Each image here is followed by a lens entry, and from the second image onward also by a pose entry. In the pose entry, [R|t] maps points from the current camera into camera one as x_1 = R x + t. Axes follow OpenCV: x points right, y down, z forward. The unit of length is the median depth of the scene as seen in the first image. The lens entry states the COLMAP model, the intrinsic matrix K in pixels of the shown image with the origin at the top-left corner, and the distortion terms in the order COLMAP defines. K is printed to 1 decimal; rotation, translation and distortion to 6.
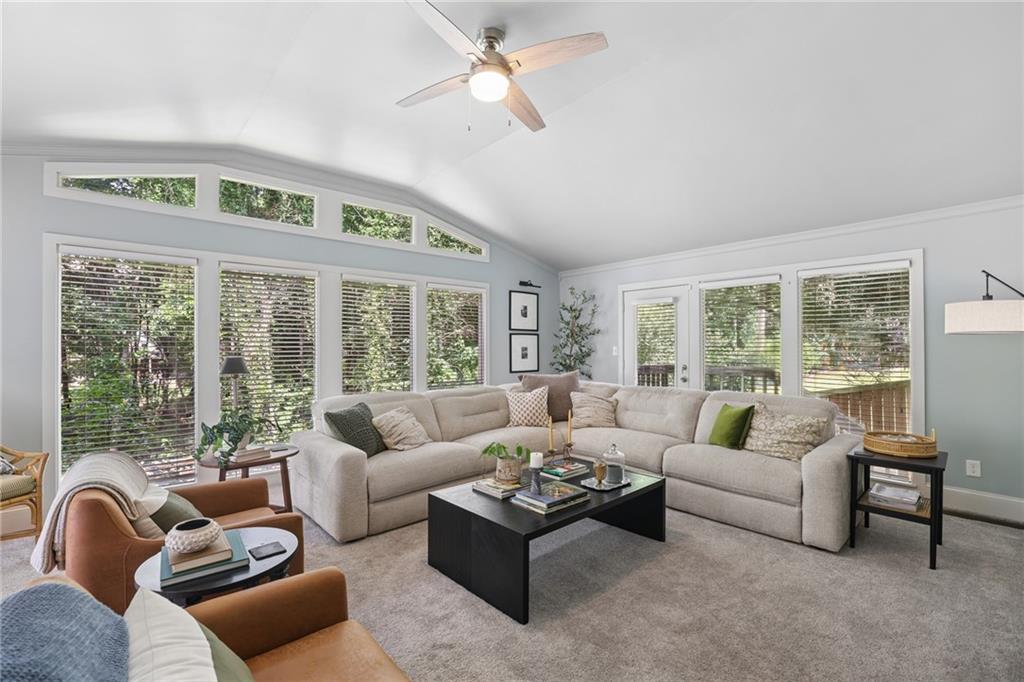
lens RADIAL K [[445.8, 0, 508.4], [0, 445.8, 343.7], [0, 0, 1]] dist [-0.033407, 0.003499]
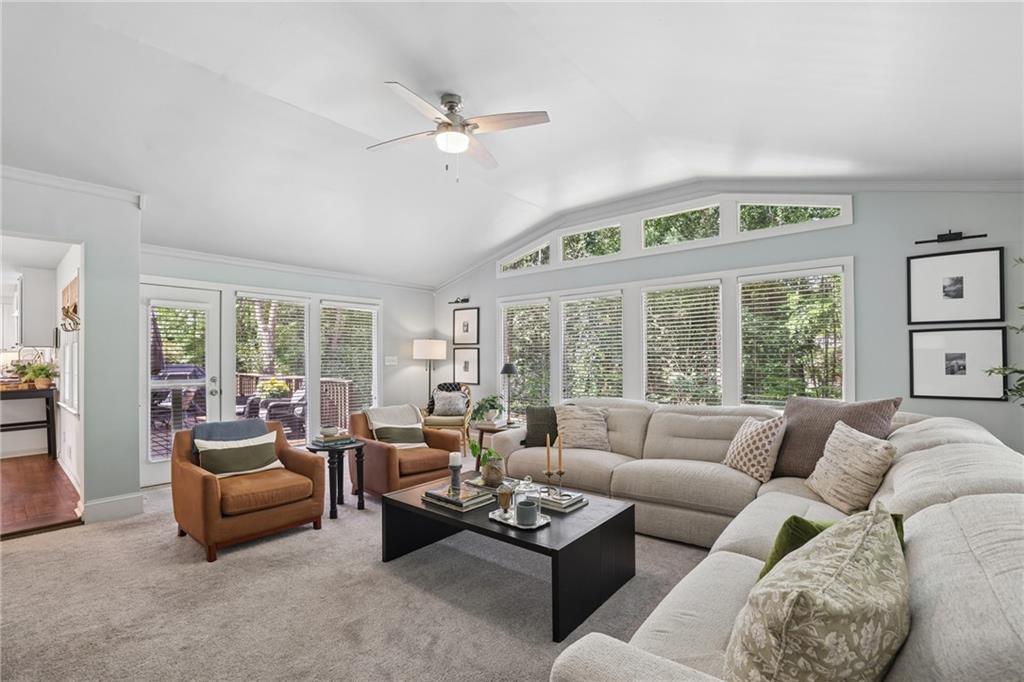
lens RADIAL K [[445.8, 0, 513.7], [0, 445.8, 345.9], [0, 0, 1]] dist [-0.033407, 0.003499]
pose [[0.180500, -0.026775, -0.983210, 0.488799], [0.019962, 0.999523, -0.023554, 0.000354], [0.983372, -0.015376, 0.180949, 0.399953]]
